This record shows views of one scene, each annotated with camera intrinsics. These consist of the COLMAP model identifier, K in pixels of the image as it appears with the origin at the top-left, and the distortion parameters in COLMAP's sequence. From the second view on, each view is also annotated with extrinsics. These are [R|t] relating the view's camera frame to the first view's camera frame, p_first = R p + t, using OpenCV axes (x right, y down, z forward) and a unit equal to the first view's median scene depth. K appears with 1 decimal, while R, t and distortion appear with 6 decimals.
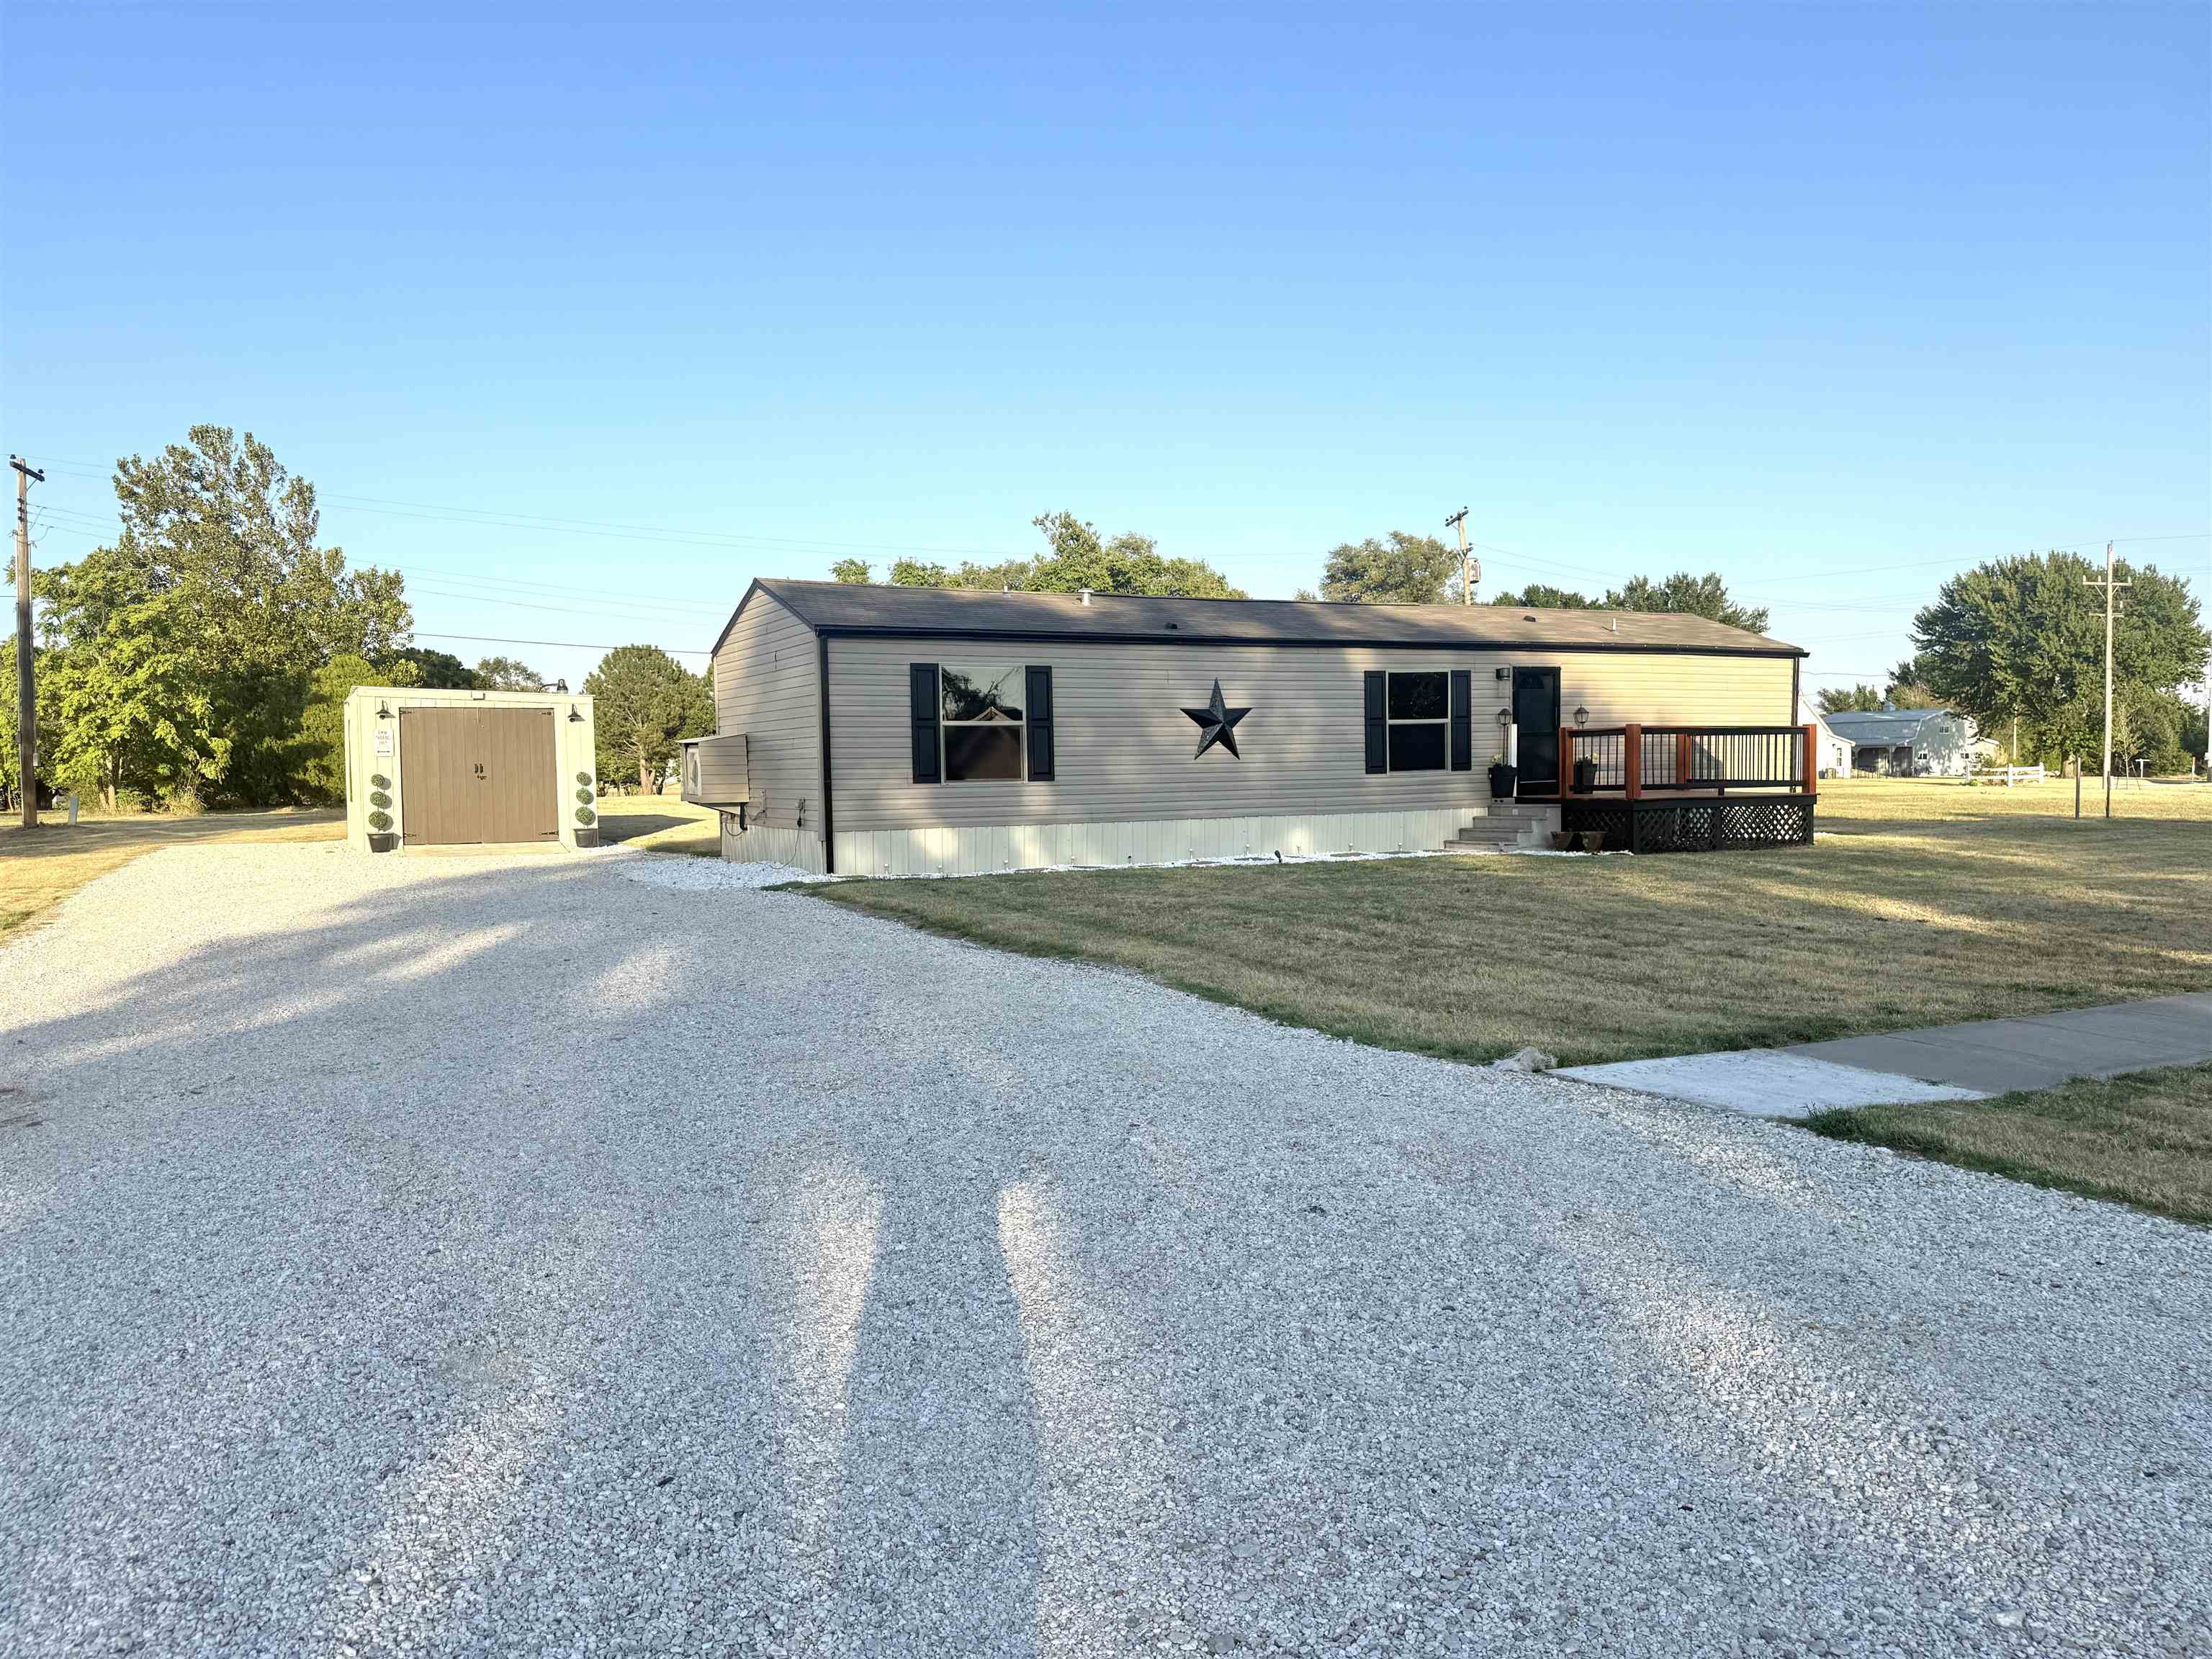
lens RADIAL K [[1561.6, 0, 1104.3], [0, 1561.6, 826.1], [0, 0, 1]] dist [0.017445, -0.012424]
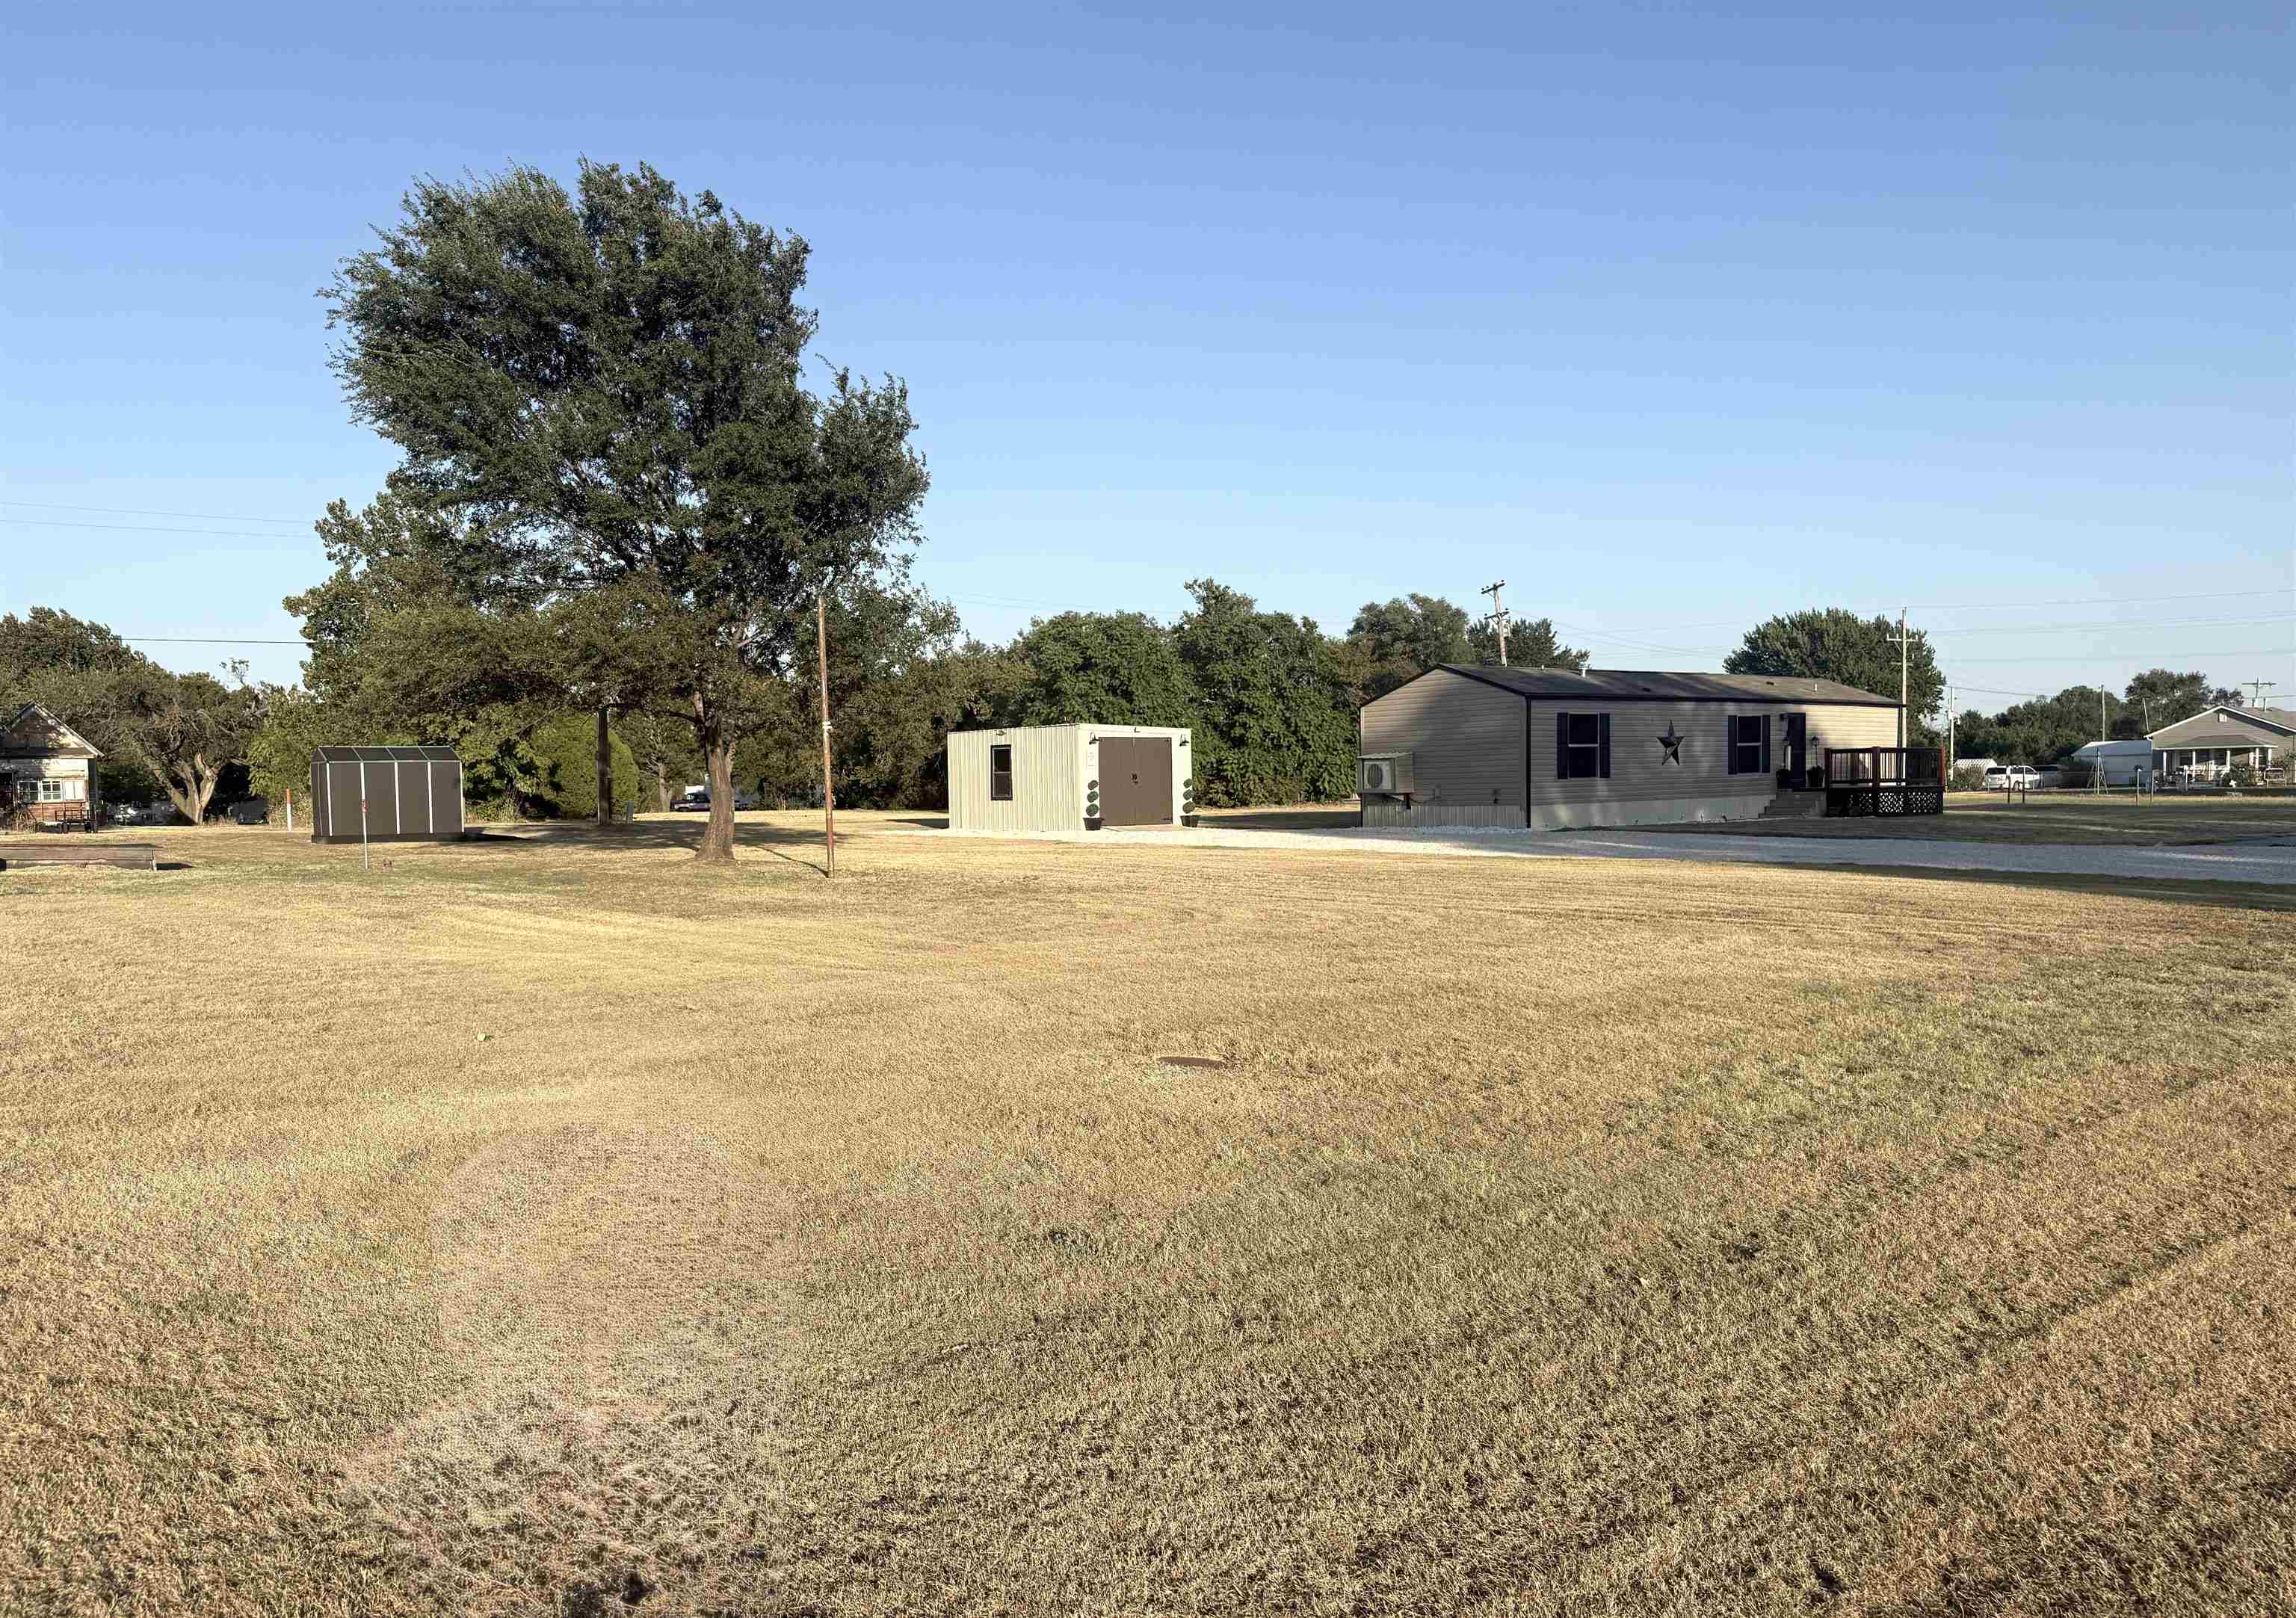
lens RADIAL K [[1615.9, 0, 1147.0], [0, 1615.9, 818.5], [0, 0, 1]] dist [0.064177, 0.000036]
pose [[0.977883, -0.008785, 0.208970, -0.401237], [0.013218, 0.999716, -0.019827, 0.020007], [-0.208737, 0.022151, 0.977721, -0.300441]]
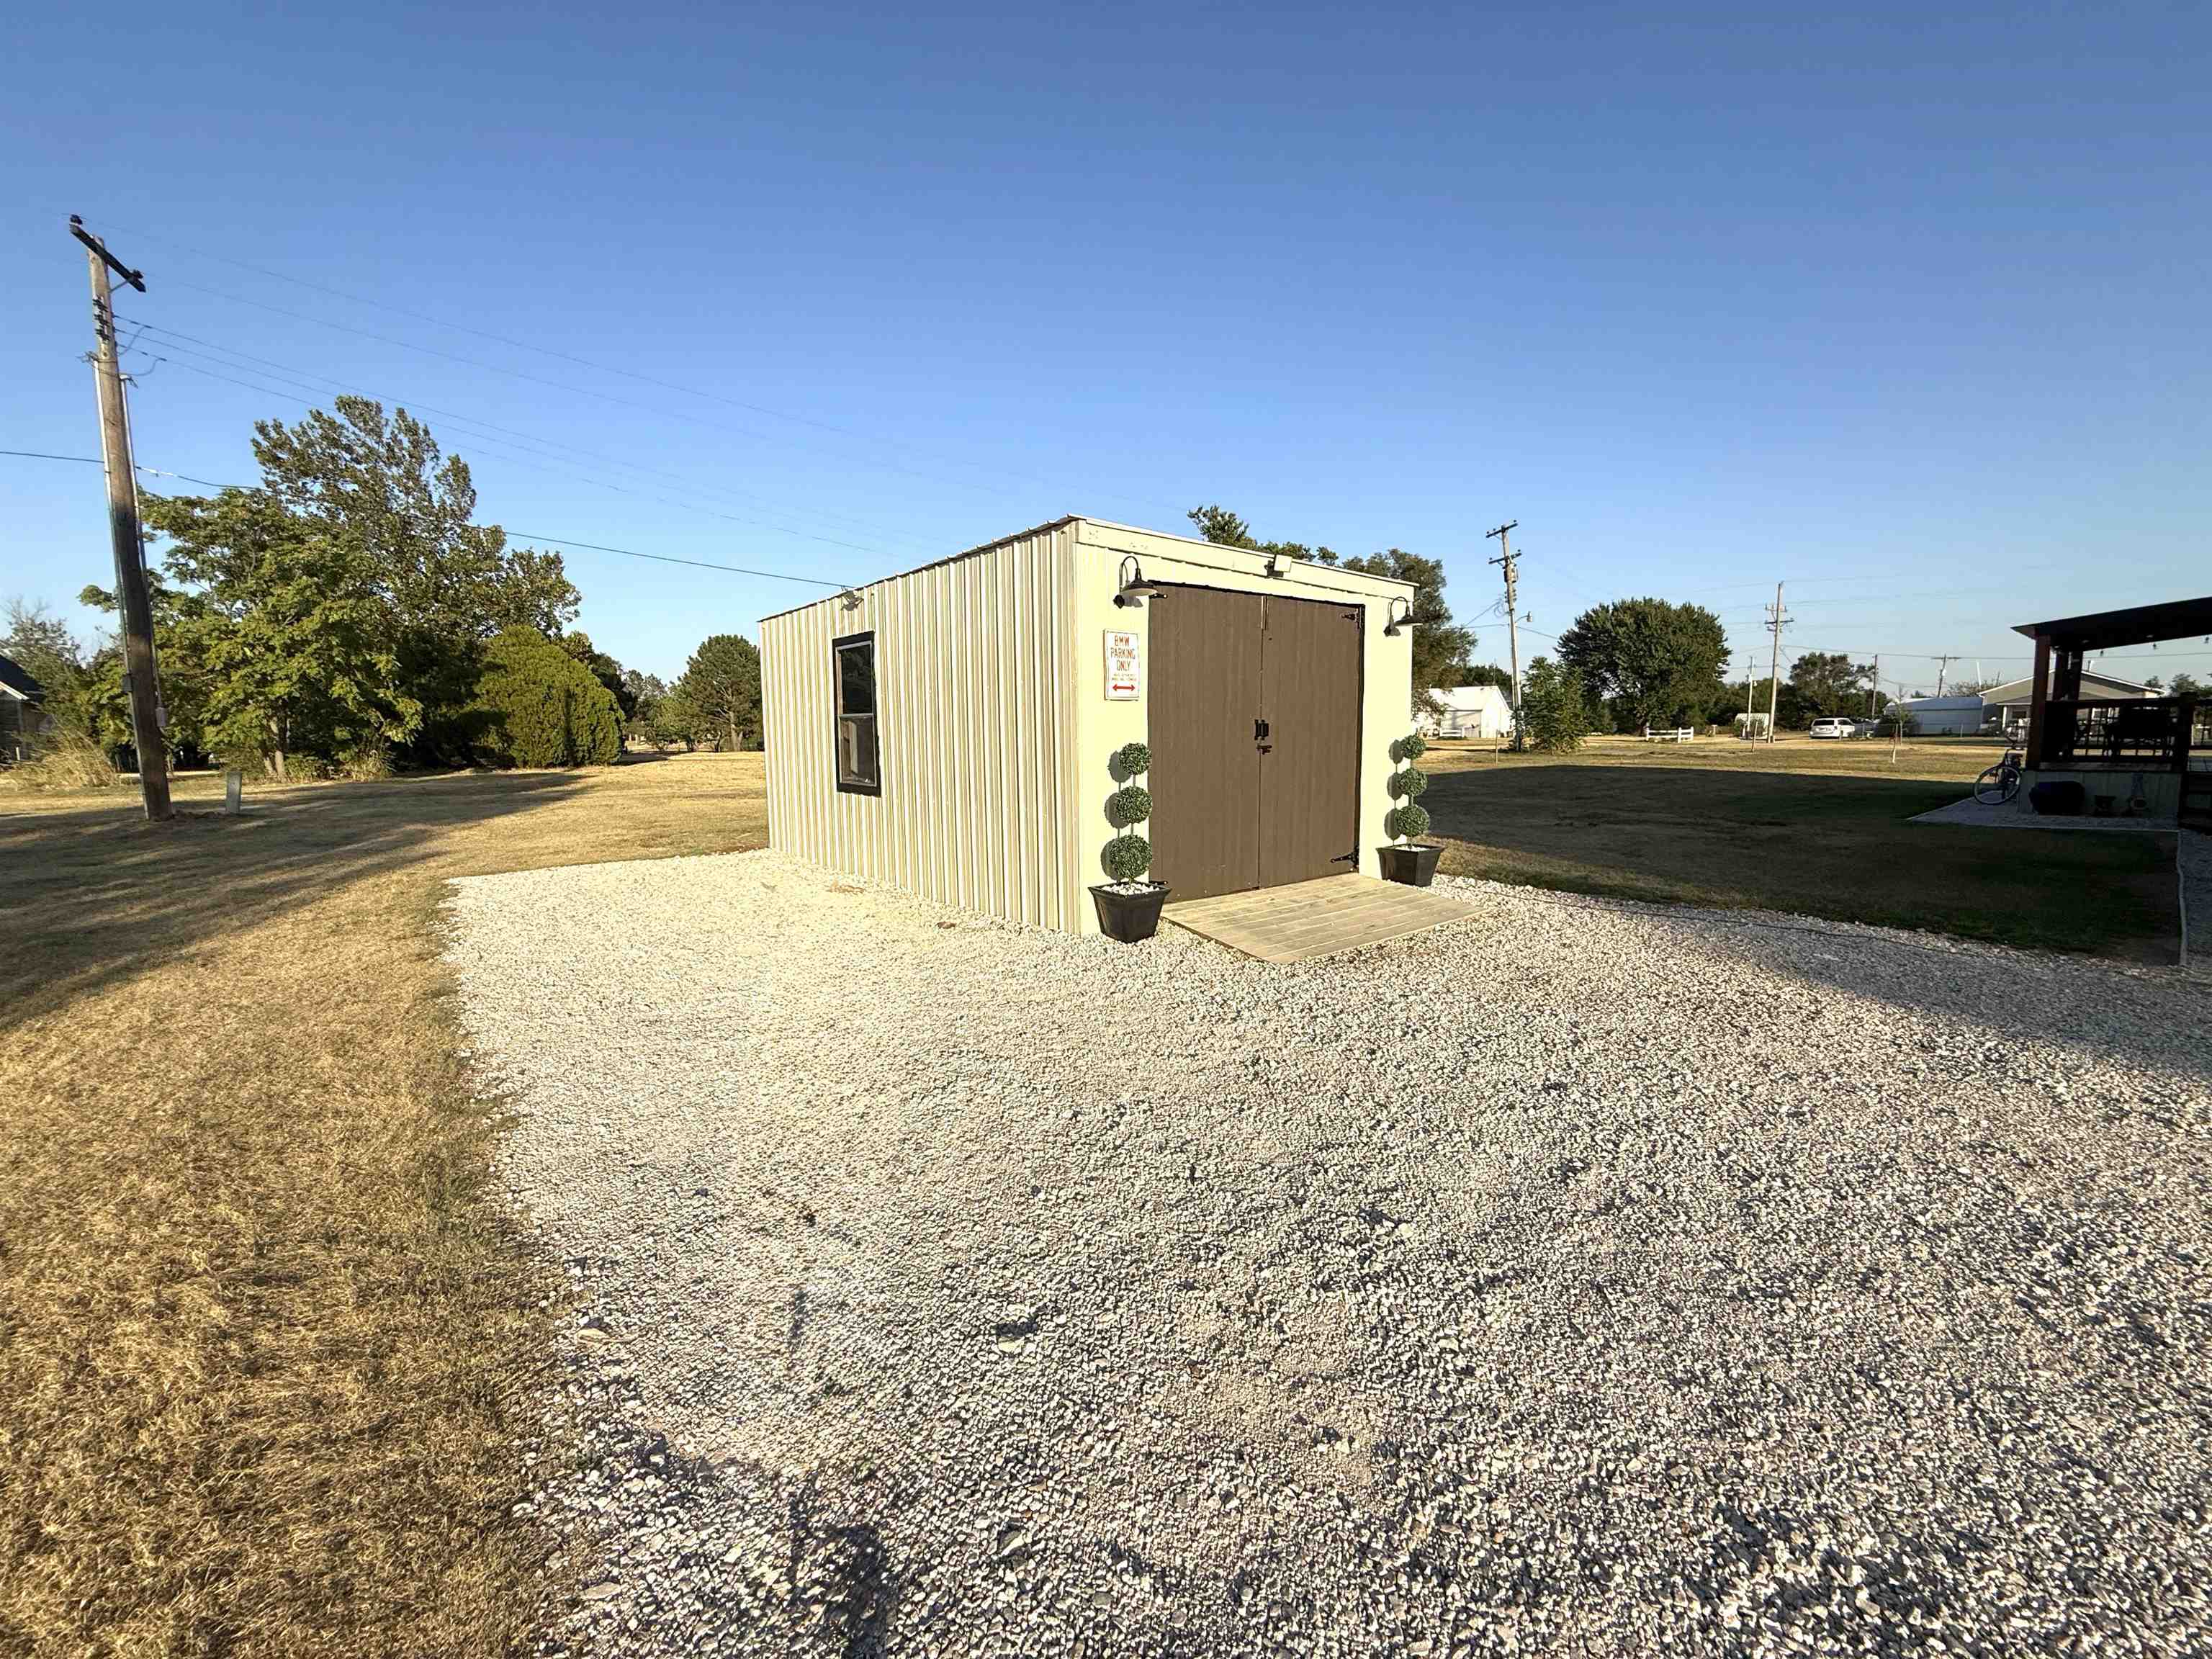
lens RADIAL K [[879.2, 0, 1096.2], [0, 879.2, 821.7], [0, 0, 1]] dist [0.003285, -0.000267]
pose [[0.980888, -0.020500, 0.193490, -0.278563], [0.007942, 0.997824, 0.065457, -0.014994], [-0.194411, -0.062669, 0.978916, 0.422582]]
